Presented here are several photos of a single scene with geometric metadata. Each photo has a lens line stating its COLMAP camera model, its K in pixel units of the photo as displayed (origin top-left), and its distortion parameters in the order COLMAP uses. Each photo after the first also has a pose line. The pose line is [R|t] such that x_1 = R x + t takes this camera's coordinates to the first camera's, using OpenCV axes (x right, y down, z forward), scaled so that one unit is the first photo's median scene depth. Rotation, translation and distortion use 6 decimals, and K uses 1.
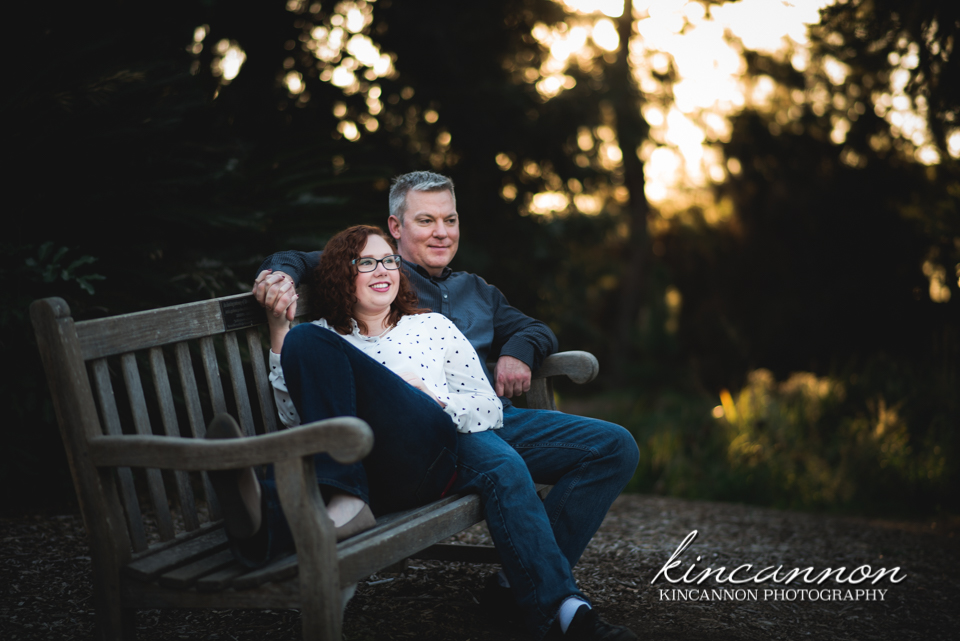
lens RADIAL K [[2426.7, 0, 482.5], [0, 2426.7, 318.3], [0, 0, 1]] dist [0.055467, 0.000000]
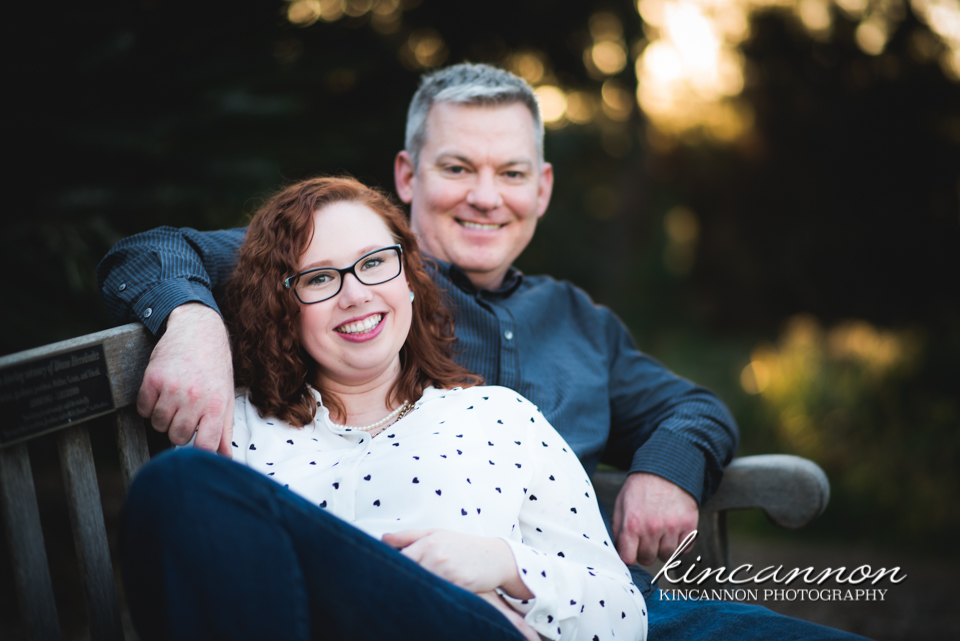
lens RADIAL K [[2426.7, 0, 476.5], [0, 2426.7, 323.5], [0, 0, 1]] dist [0.055467, 0.000000]
pose [[0.999372, 0.029027, 0.020303, -0.031449], [-0.029880, 0.998624, 0.043085, -0.030981], [-0.019024, -0.043664, 0.998865, 0.531694]]
